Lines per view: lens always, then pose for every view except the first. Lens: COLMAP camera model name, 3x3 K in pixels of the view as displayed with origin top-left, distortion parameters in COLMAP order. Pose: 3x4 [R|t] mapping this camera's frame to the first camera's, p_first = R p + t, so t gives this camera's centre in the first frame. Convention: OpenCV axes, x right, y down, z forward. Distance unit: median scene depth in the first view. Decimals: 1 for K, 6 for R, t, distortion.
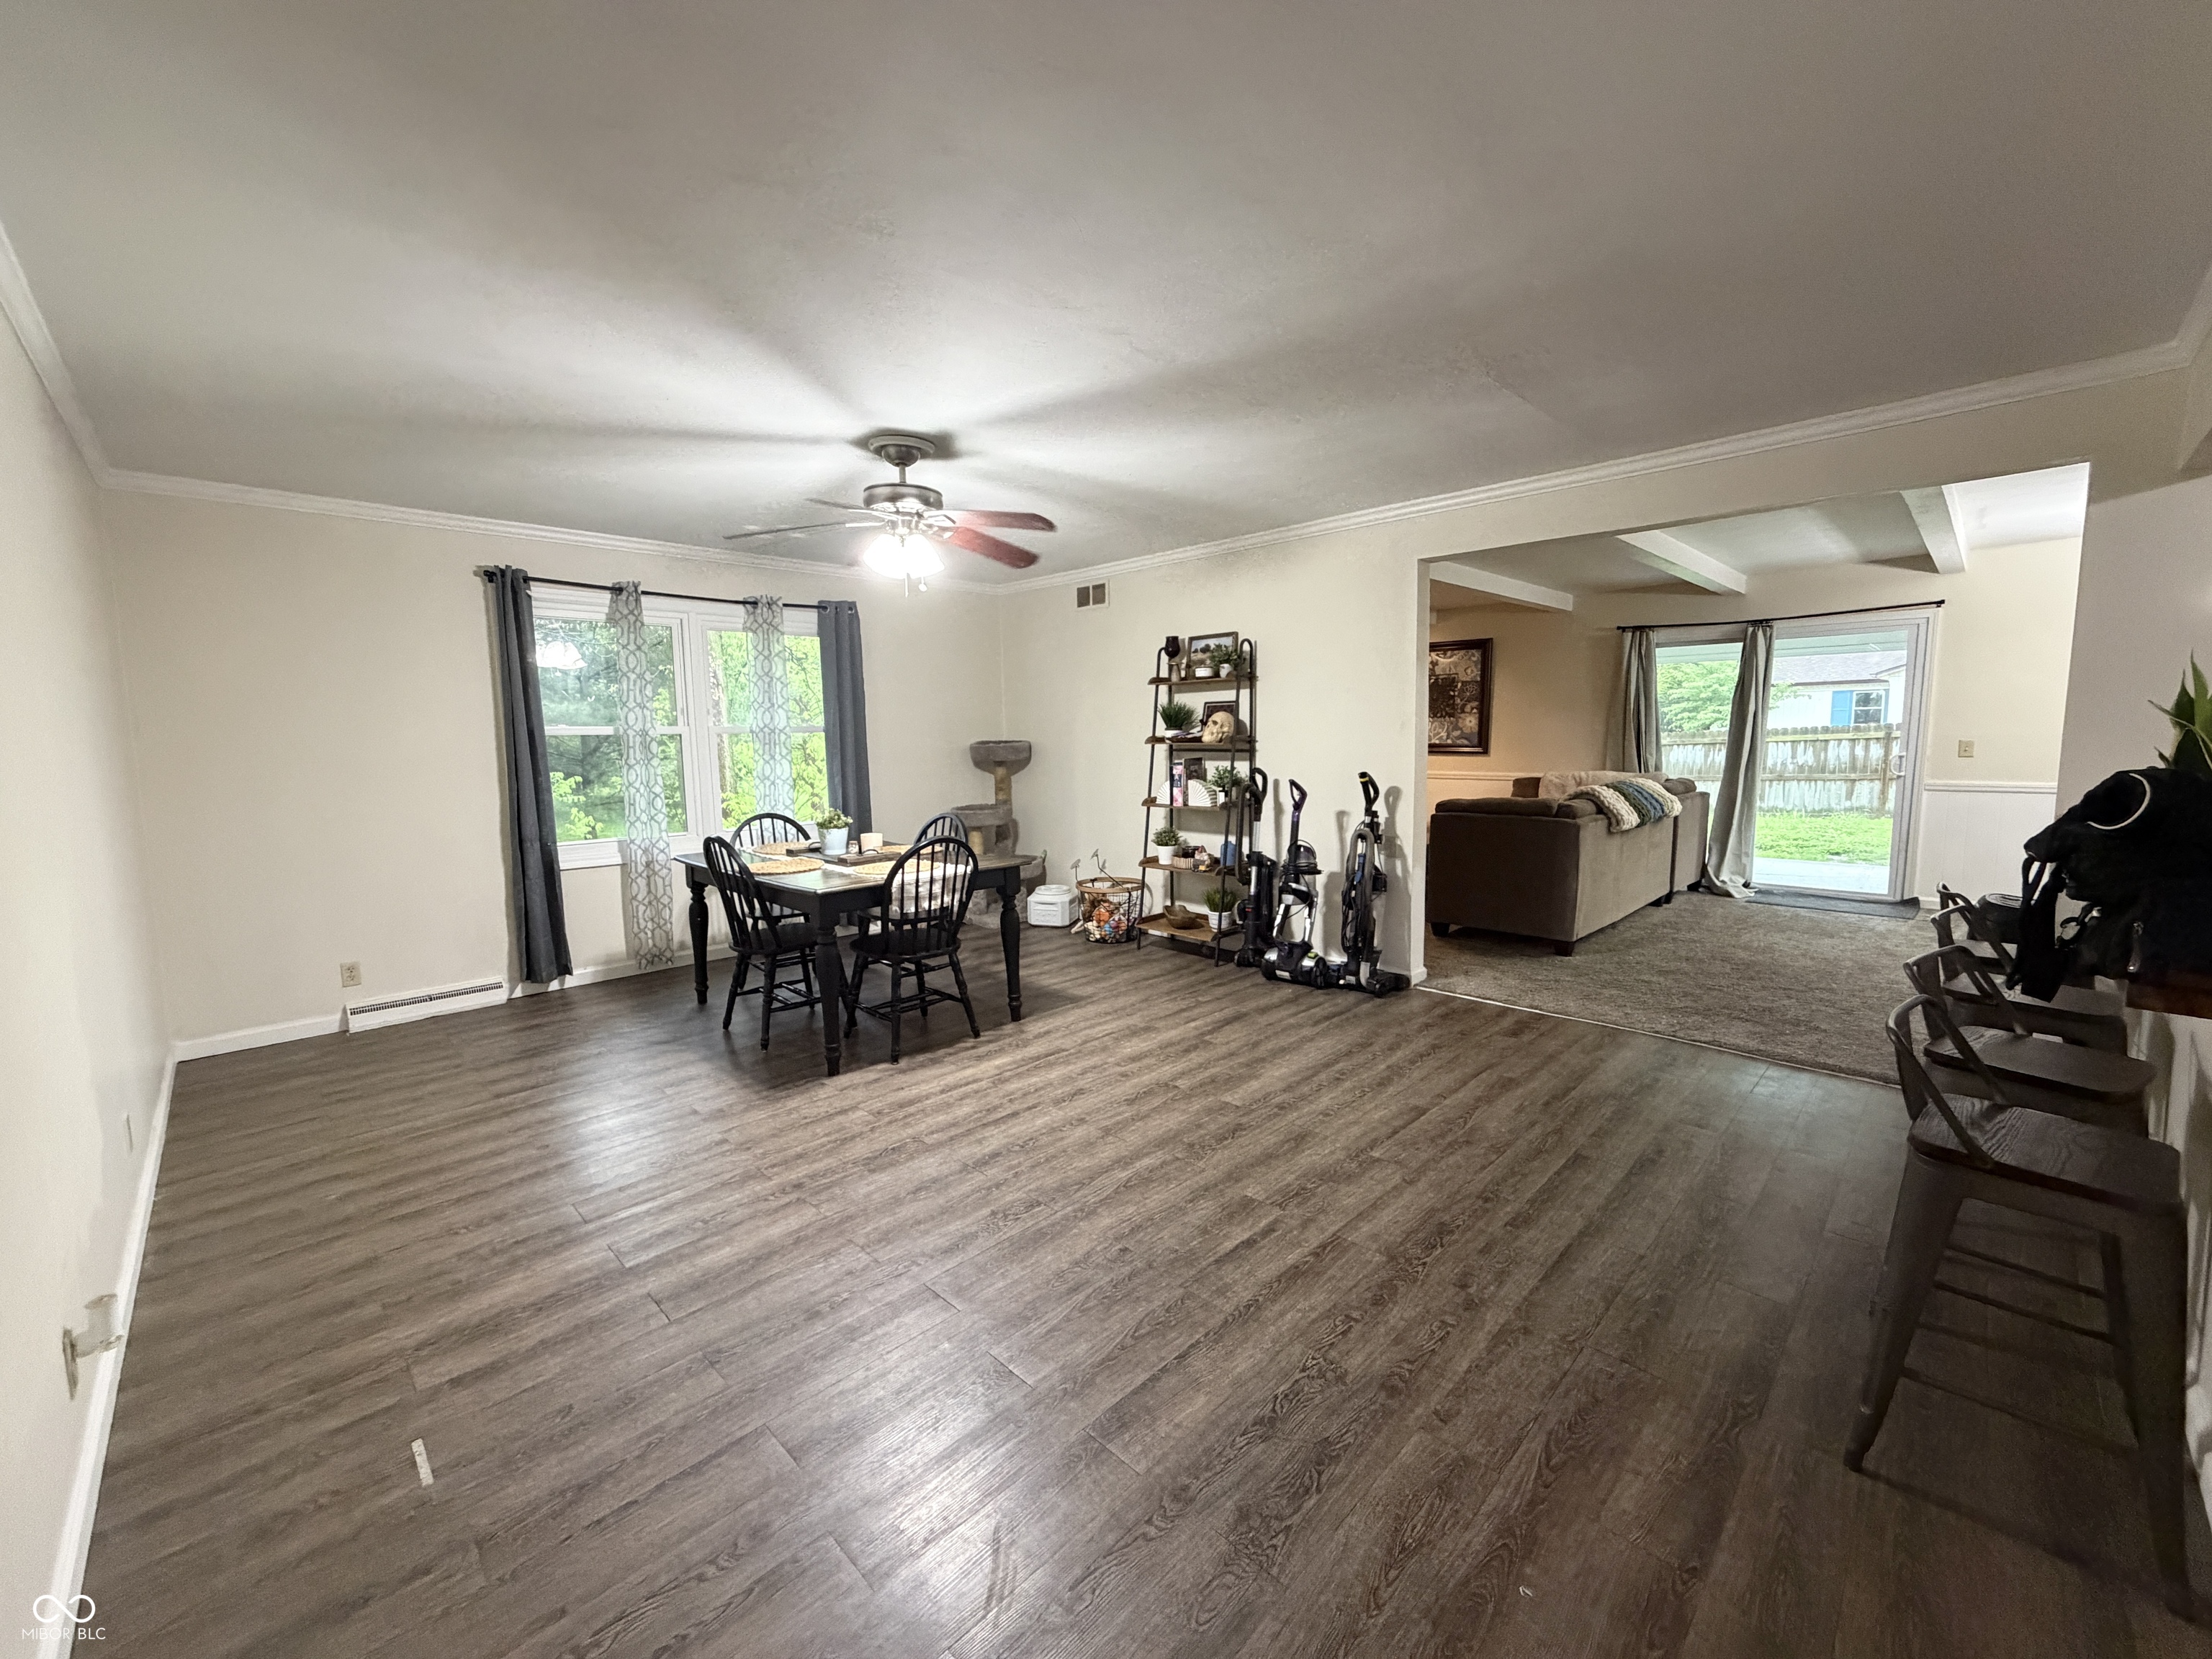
lens RADIAL K [[881.8, 0, 1103.4], [0, 881.8, 829.1], [0, 0, 1]] dist [0.000376, -0.000102]
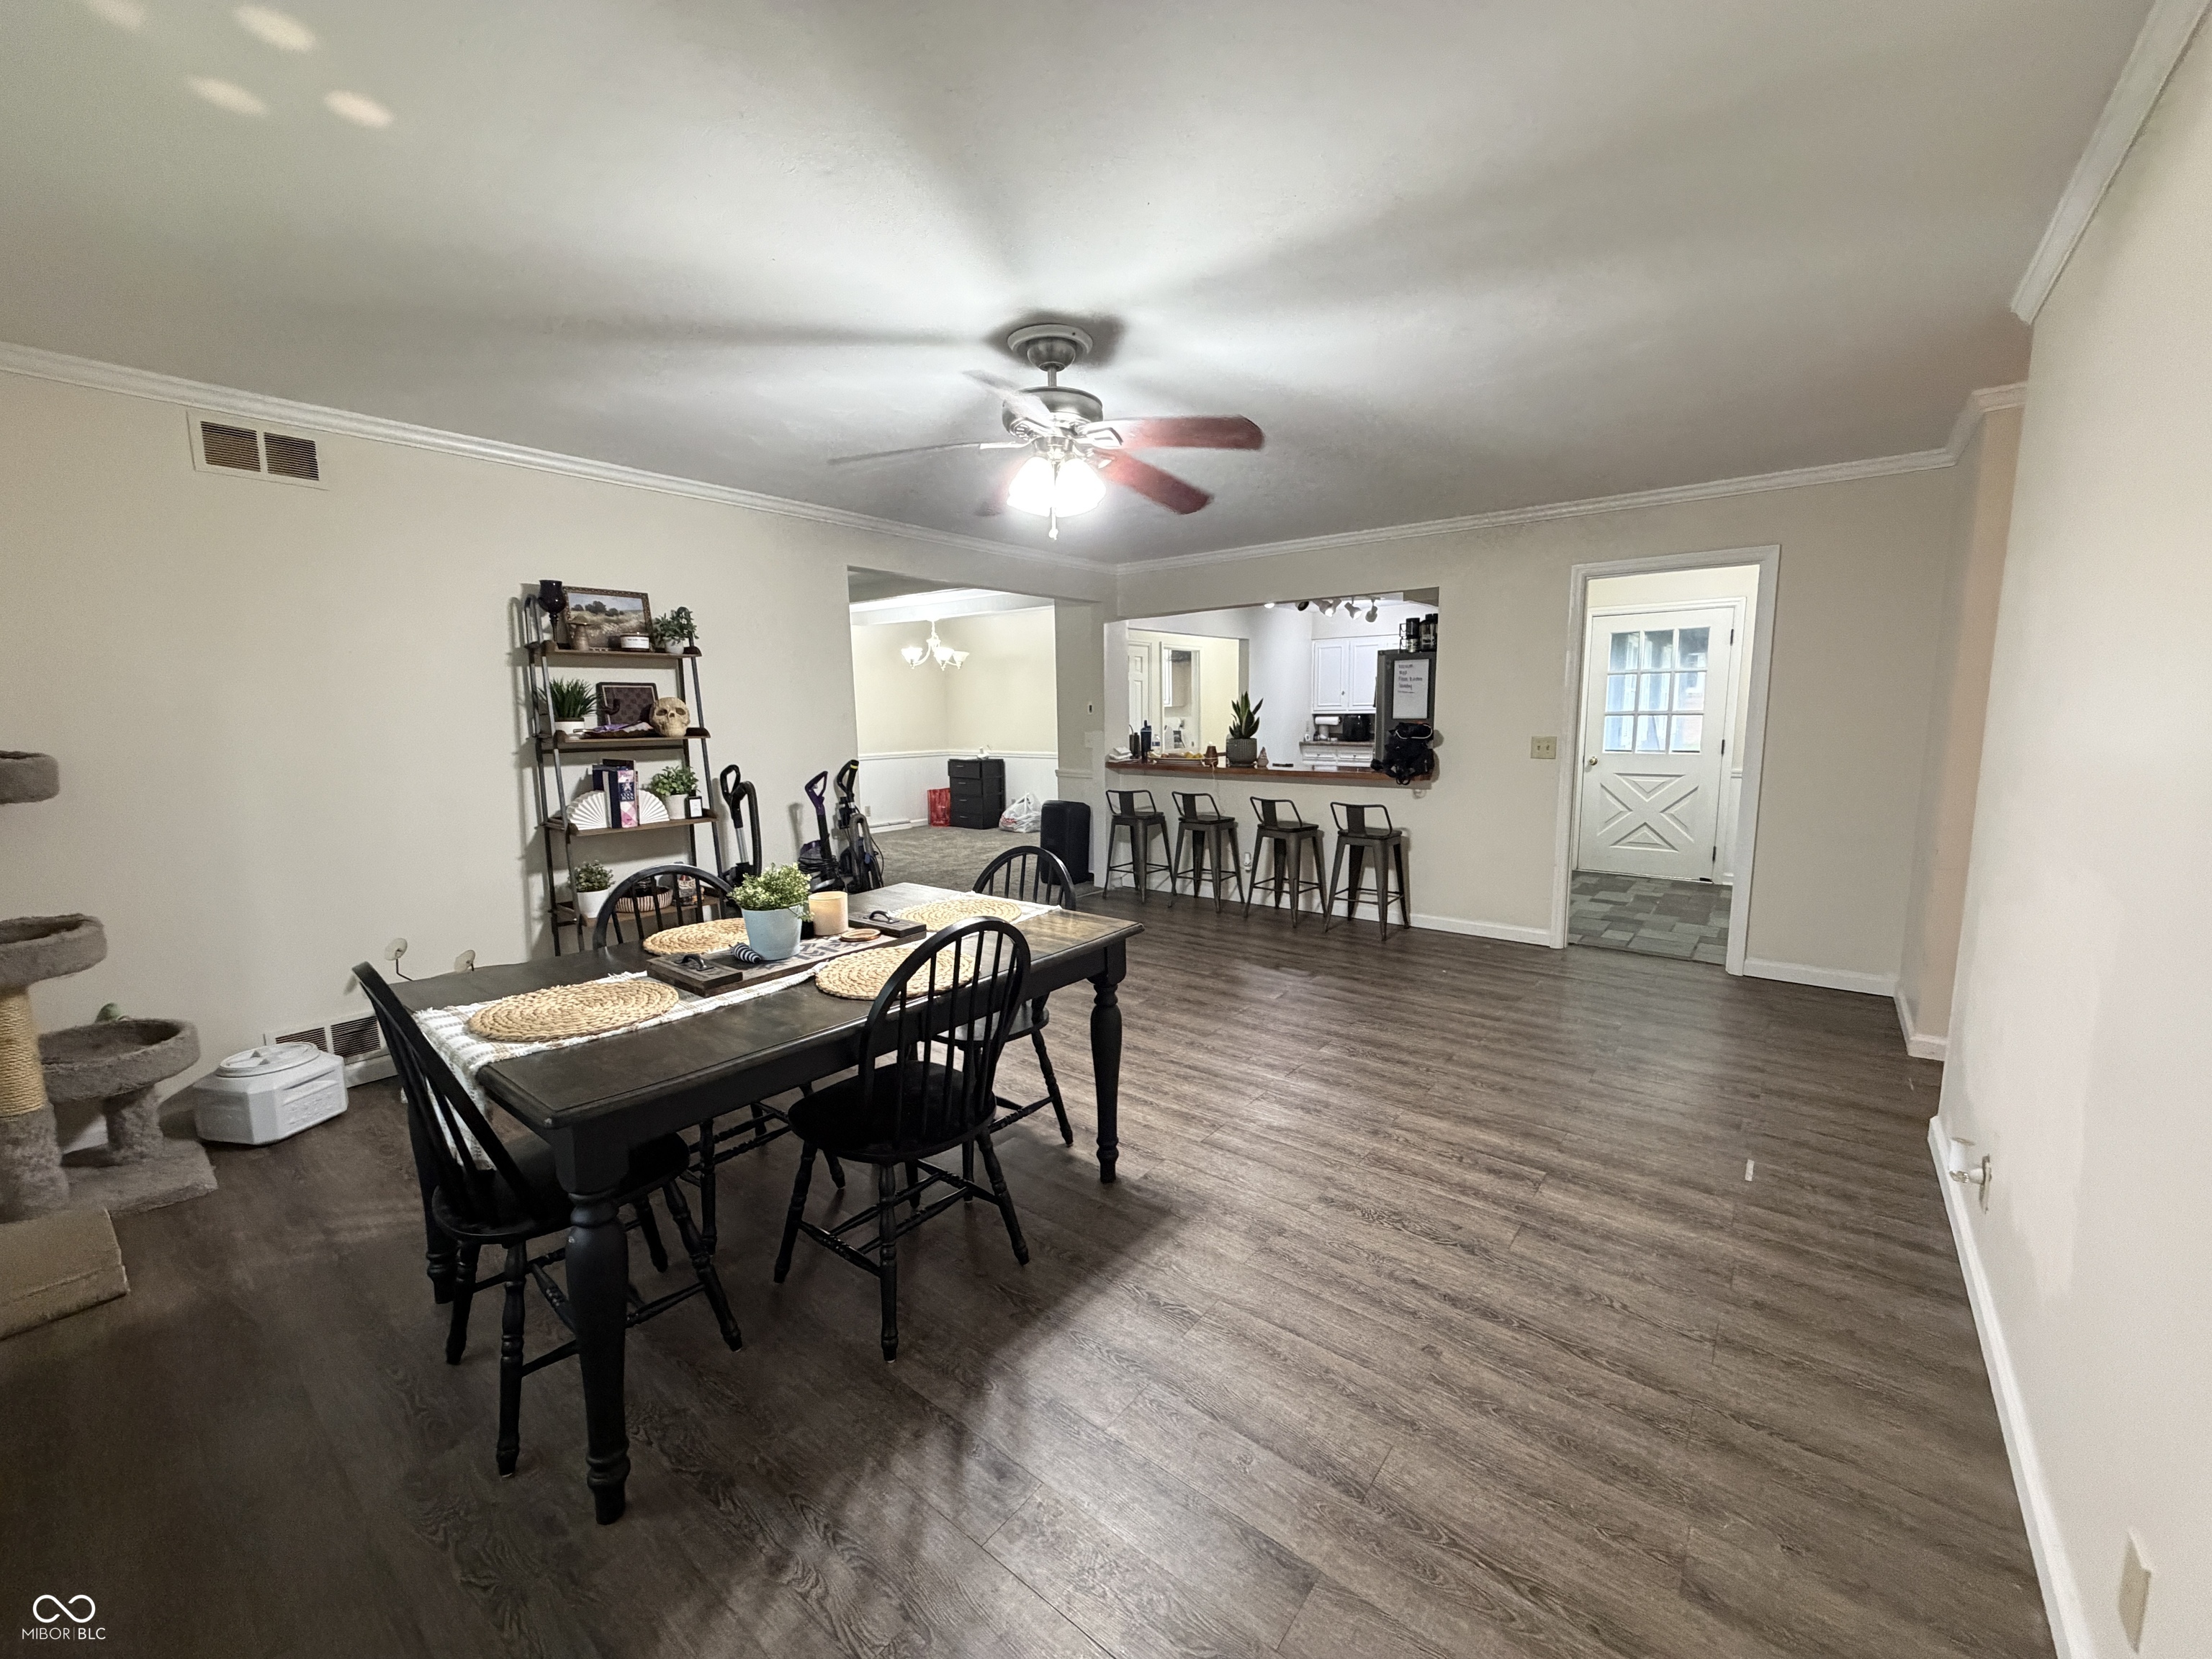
lens RADIAL K [[881.8, 0, 1103.4], [0, 881.8, 829.1], [0, 0, 1]] dist [0.000376, -0.000102]
pose [[-0.114548, -0.113402, 0.986924, -1.037207], [0.122302, 0.984296, 0.127295, -0.106965], [-0.985861, 0.135284, -0.098880, 1.079407]]
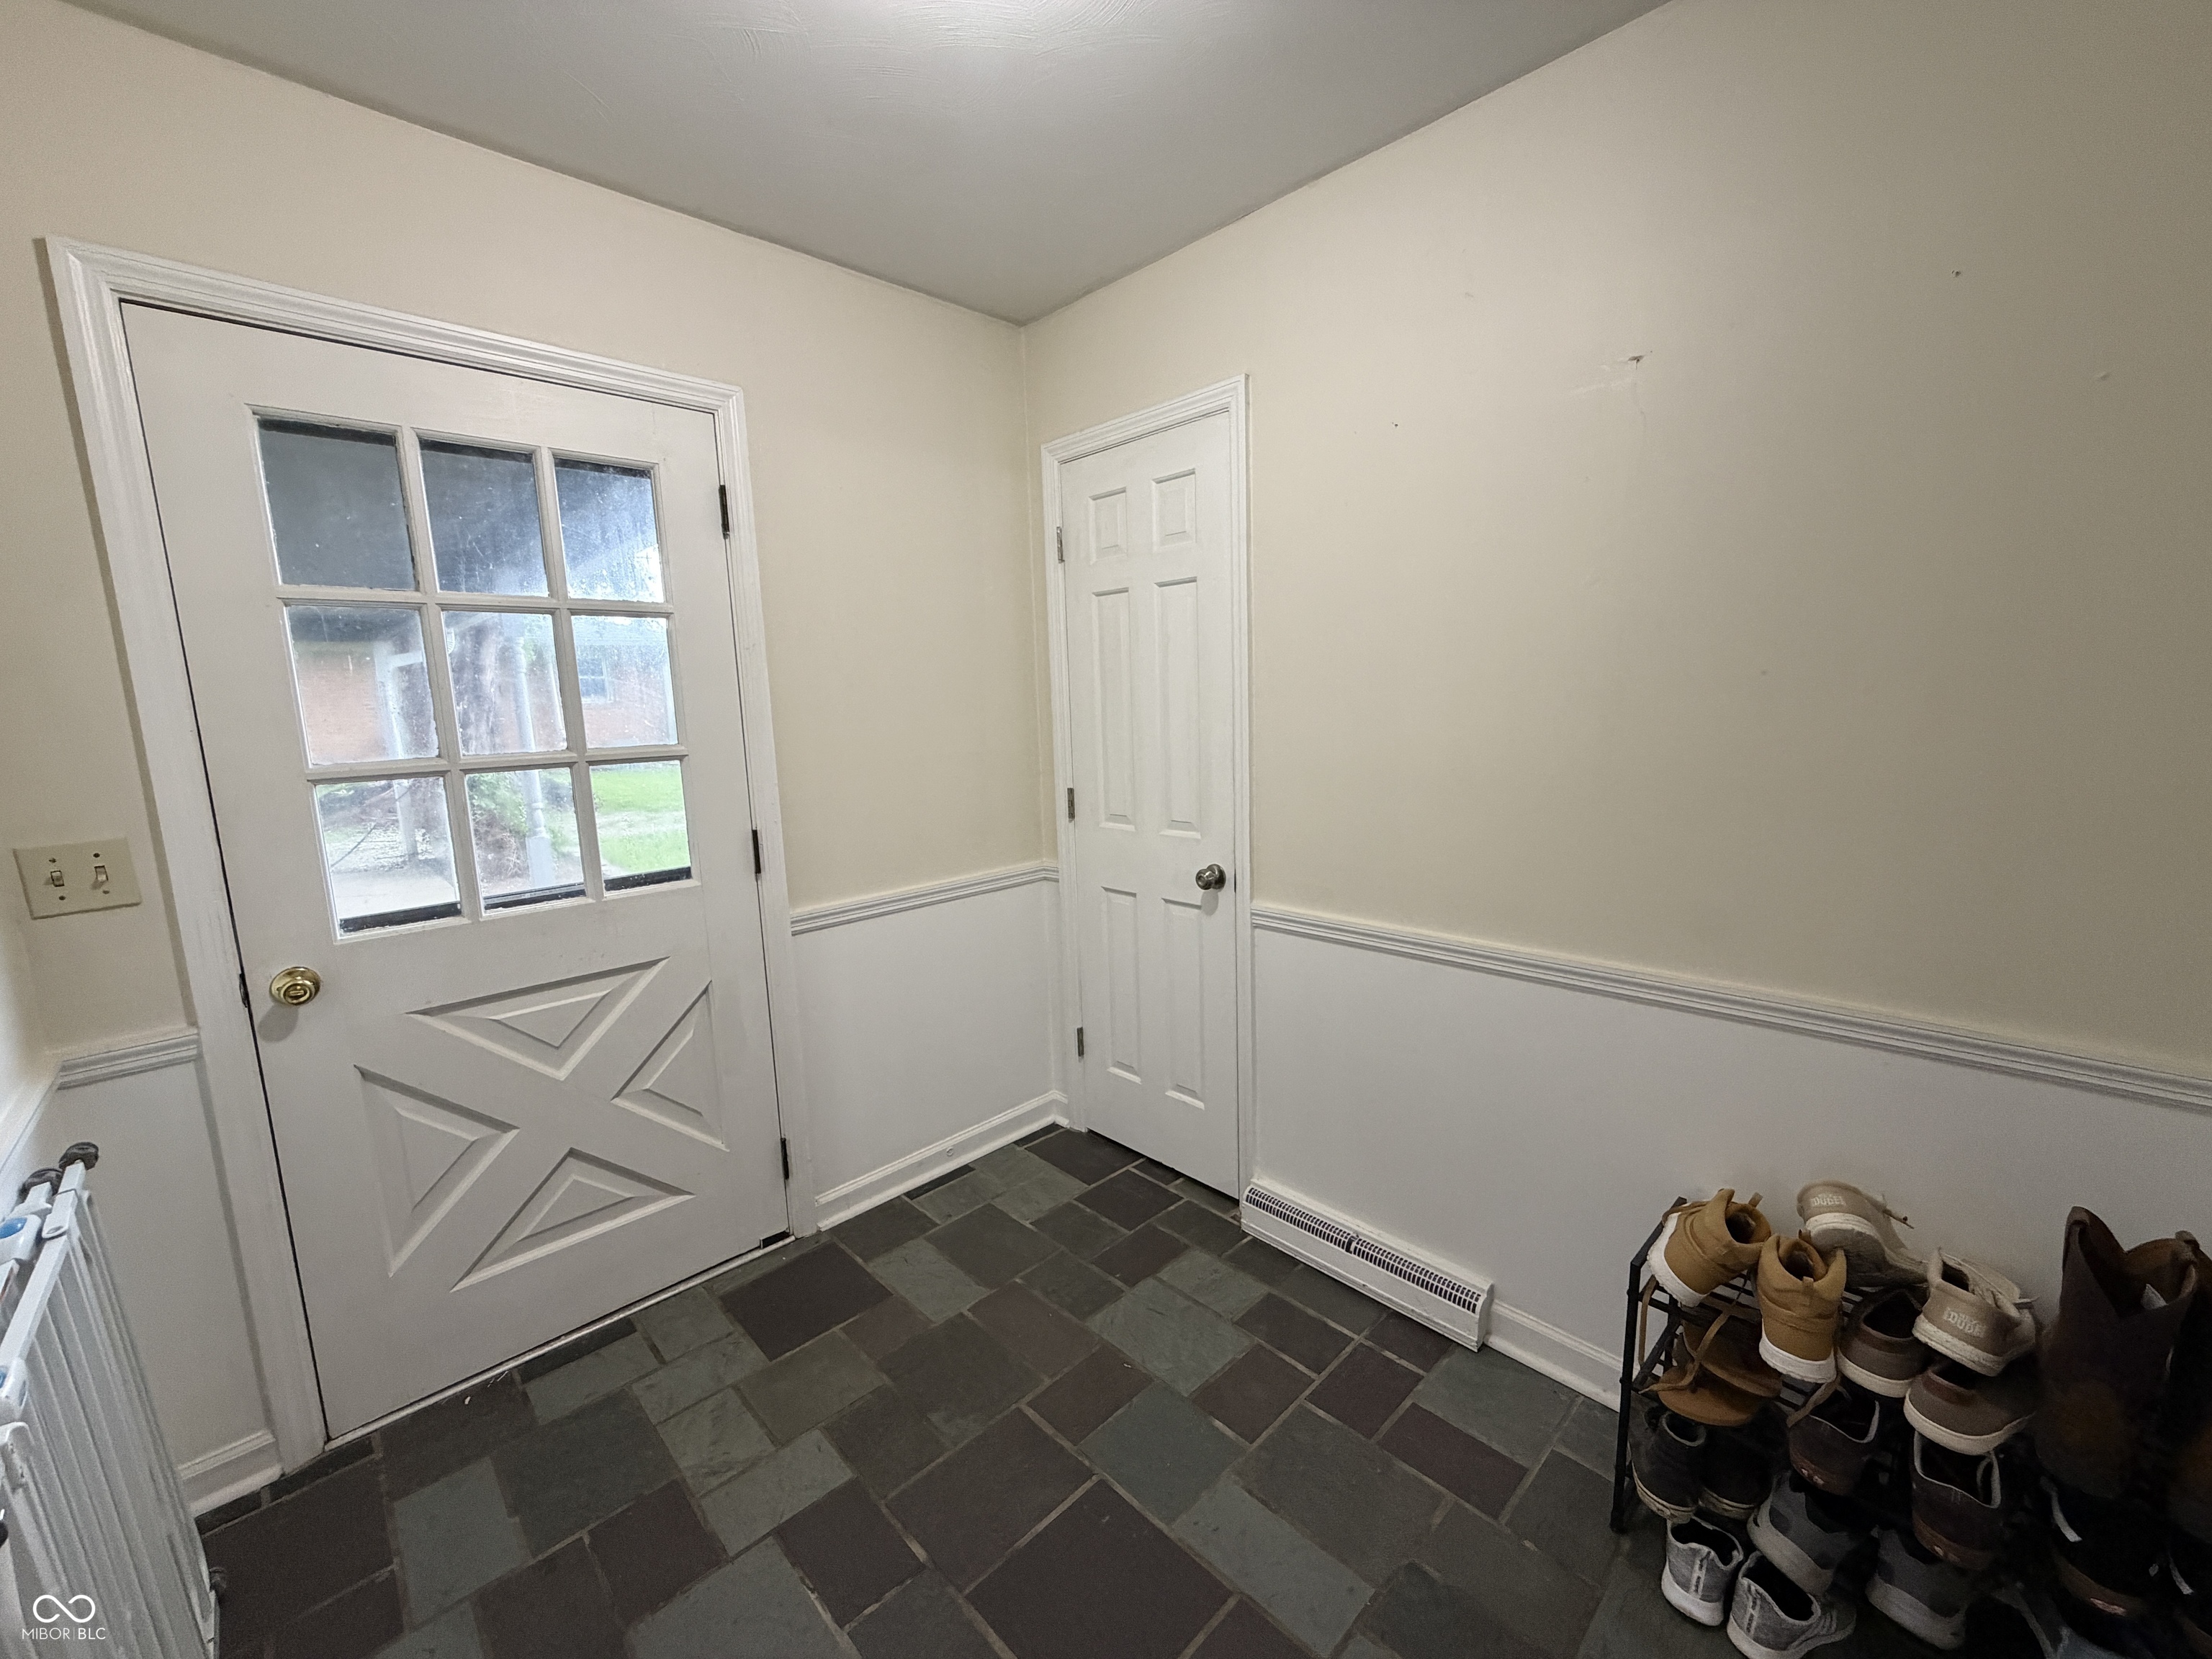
lens RADIAL K [[881.8, 0, 1103.4], [0, 881.8, 829.1], [0, 0, 1]] dist [0.000376, -0.000102]
pose [[-0.998696, 0.046243, 0.021644, 0.469371], [0.050231, 0.965844, 0.254207, -0.036972], [-0.009149, 0.254963, -0.966908, 0.135551]]
